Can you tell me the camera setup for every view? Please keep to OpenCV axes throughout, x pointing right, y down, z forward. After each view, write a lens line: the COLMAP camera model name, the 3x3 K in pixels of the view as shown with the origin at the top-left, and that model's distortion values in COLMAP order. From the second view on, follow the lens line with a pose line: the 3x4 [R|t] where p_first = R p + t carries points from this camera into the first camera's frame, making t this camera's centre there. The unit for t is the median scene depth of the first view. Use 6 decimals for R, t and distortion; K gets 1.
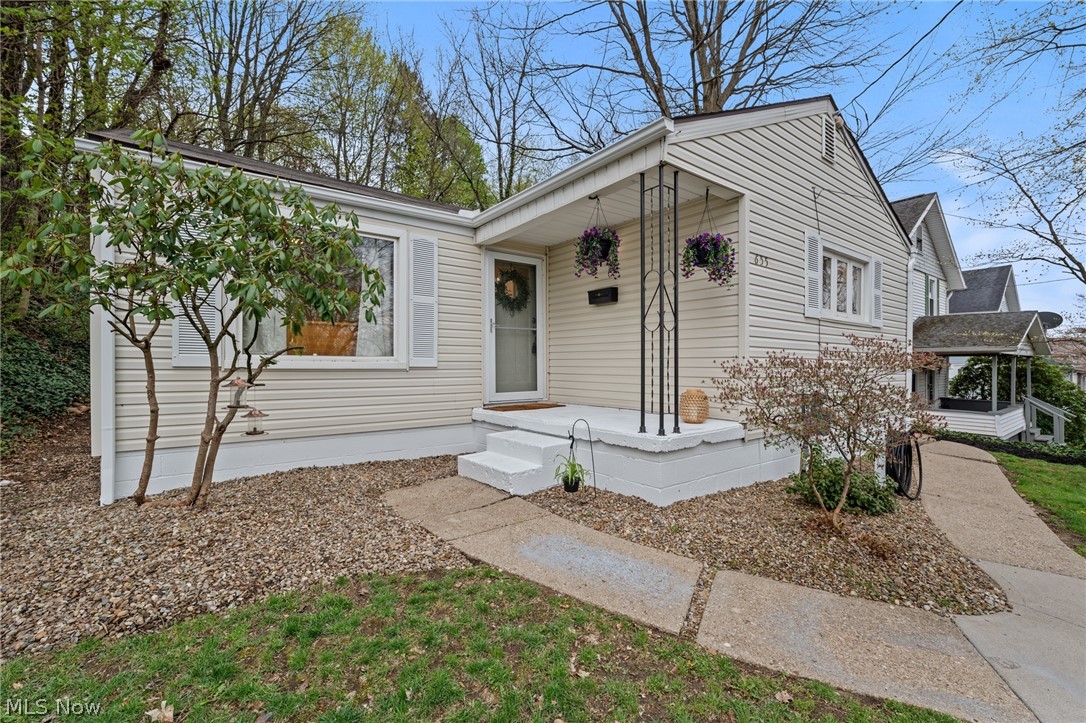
lens RADIAL K [[466.4, 0, 543.0], [0, 466.4, 361.5], [0, 0, 1]] dist [-0.000084, -0.000003]
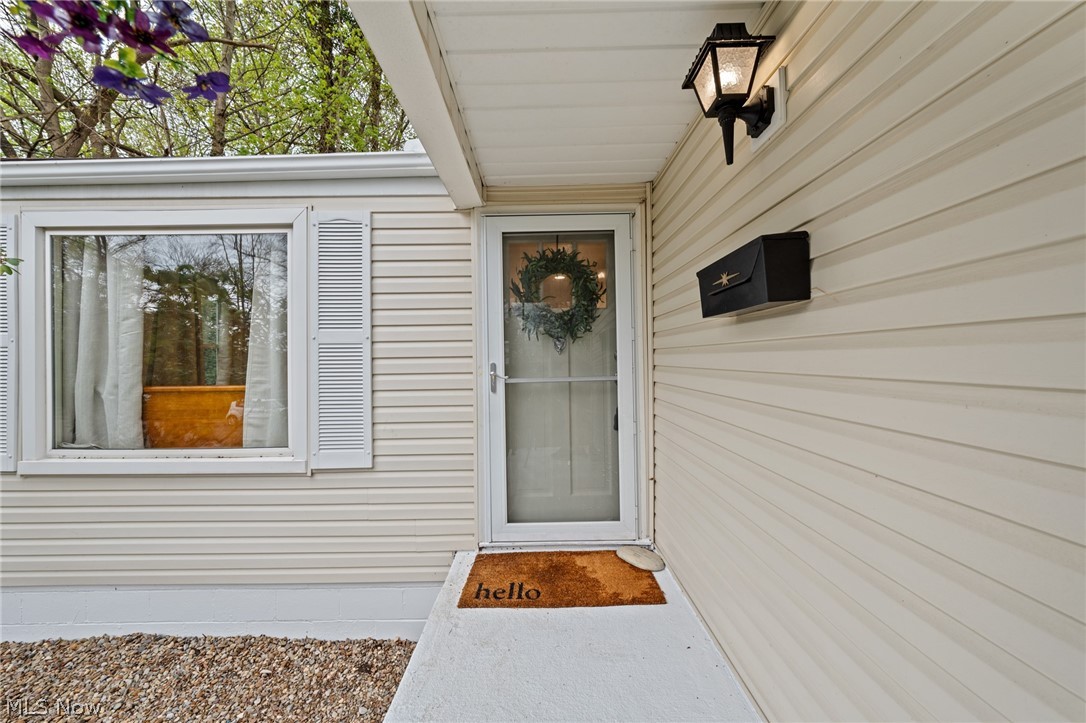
lens RADIAL K [[410.5, 0, 543.0], [0, 410.5, 361.5], [0, 0, 1]] dist [-0.000398, -0.000011]
pose [[0.795589, -0.017682, -0.605578, 0.173887], [0.017501, 0.999828, -0.006202, -0.088938], [0.605583, -0.005664, 0.795762, 0.702838]]
